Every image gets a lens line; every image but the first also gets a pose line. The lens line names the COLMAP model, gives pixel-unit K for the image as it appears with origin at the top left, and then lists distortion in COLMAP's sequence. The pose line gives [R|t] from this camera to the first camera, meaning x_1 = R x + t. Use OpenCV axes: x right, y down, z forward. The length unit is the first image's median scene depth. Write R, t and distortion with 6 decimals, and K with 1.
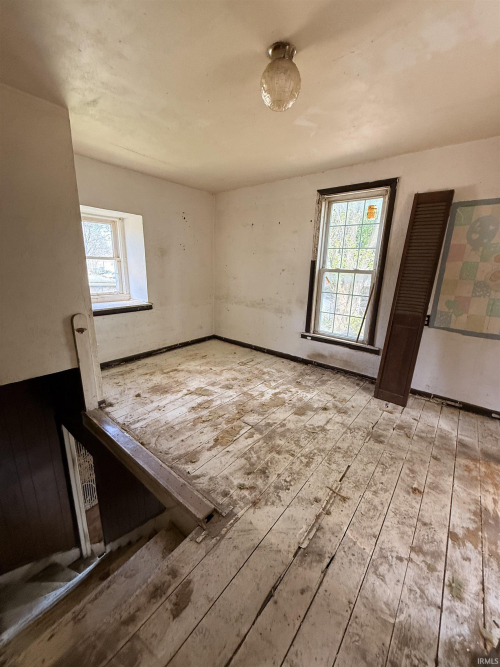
lens RADIAL K [[266.6, 0, 252.1], [0, 266.6, 331.6], [0, 0, 1]] dist [-0.000866, 0.000138]
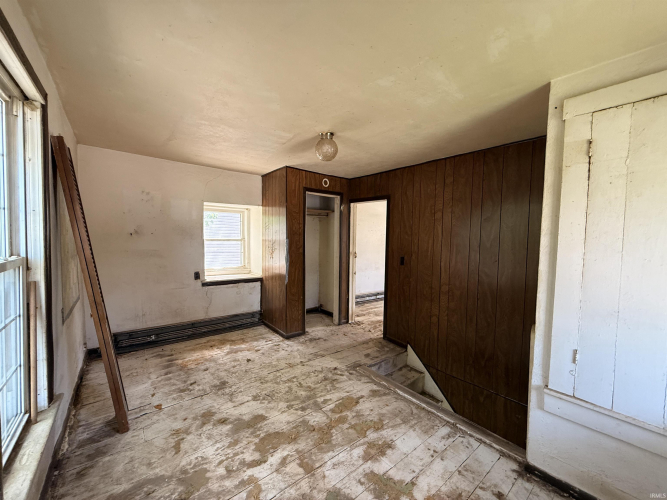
lens RADIAL K [[266.6, 0, 331.9], [0, 266.6, 249.1], [0, 0, 1]] dist [-0.000866, 0.000138]
pose [[-0.976950, -0.060452, 0.204728, -0.209854], [0.002979, 0.955109, 0.296241, -0.510997], [-0.213446, 0.290022, -0.932914, 1.781079]]
